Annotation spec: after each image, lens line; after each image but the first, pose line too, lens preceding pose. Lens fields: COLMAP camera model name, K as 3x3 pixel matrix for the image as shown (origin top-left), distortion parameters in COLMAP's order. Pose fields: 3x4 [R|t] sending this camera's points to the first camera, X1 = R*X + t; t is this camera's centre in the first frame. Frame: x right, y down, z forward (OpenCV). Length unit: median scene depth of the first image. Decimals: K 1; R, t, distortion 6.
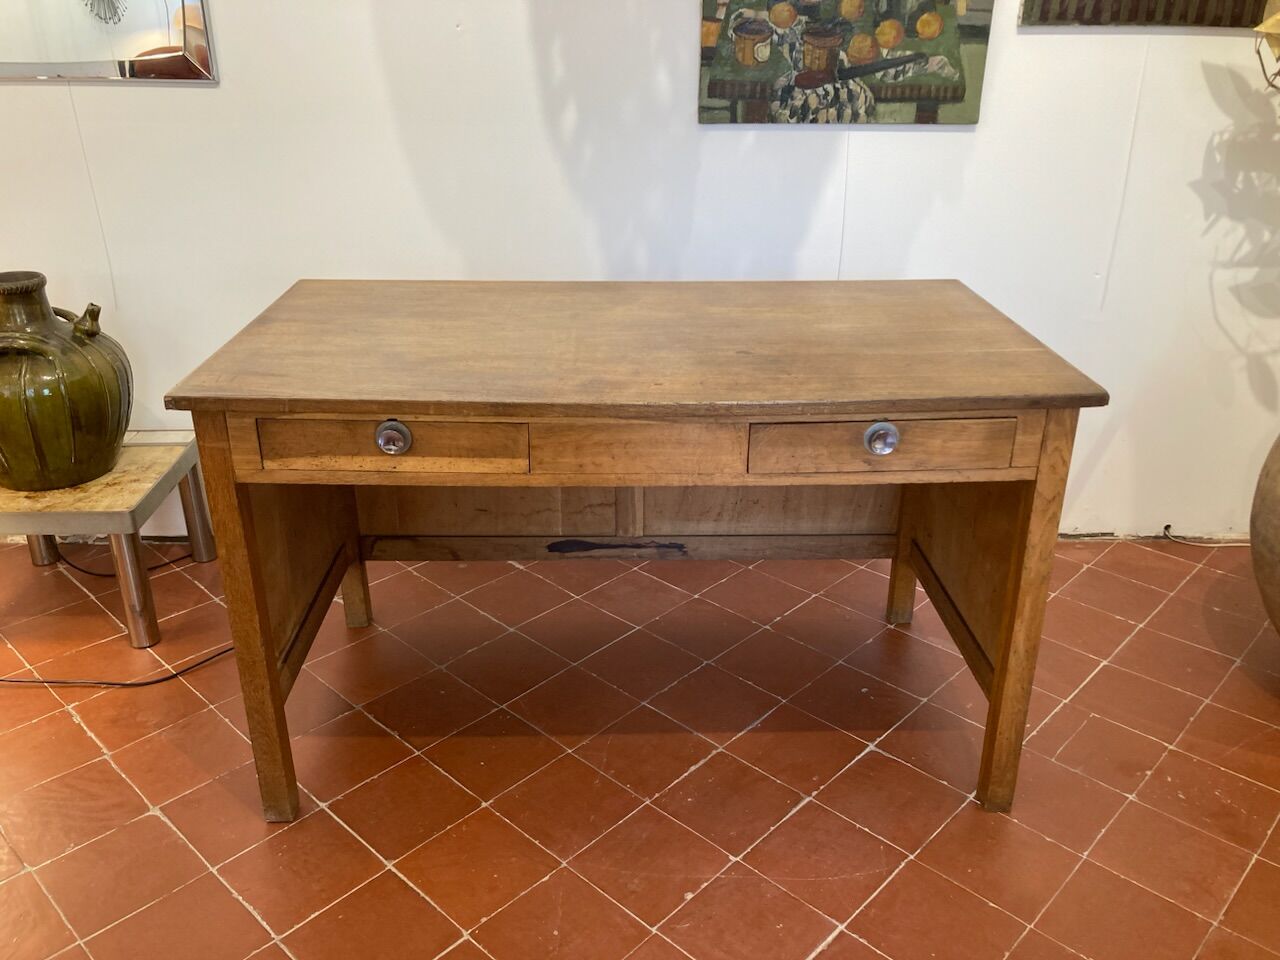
lens RADIAL K [[1055.5, 0, 629.5], [0, 1055.5, 487.3], [0, 0, 1]] dist [0.045480, -0.071007]
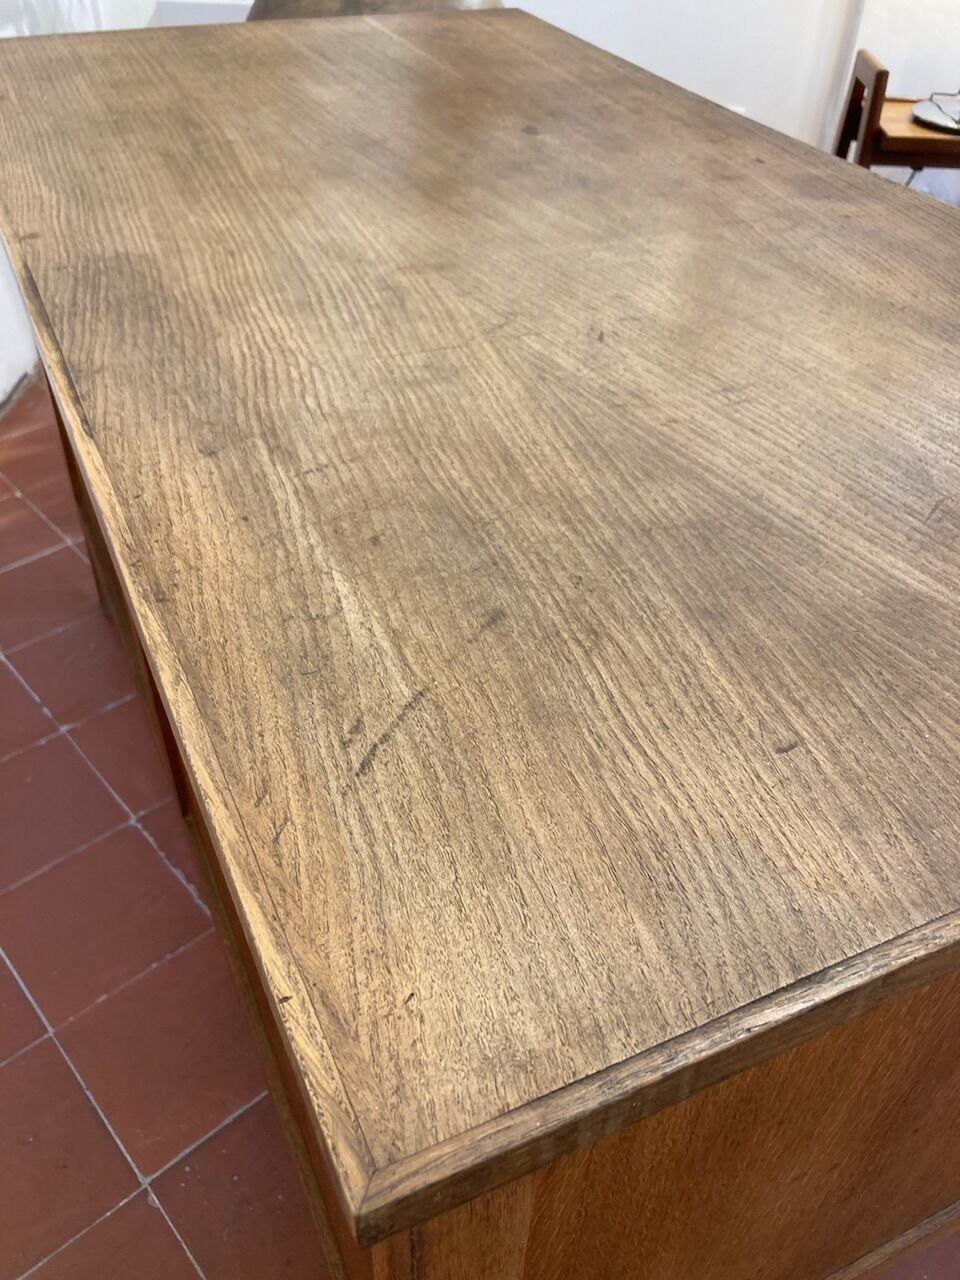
lens RADIAL K [[1055.5, 0, 480.0], [0, 1055.5, 640.0], [0, 0, 1]] dist [0.045480, -0.071007]
pose [[-0.406827, -0.608335, 0.681484, -0.412322], [0.337238, 0.593299, 0.730936, -0.365756], [-0.848978, 0.527186, -0.036216, 1.099842]]
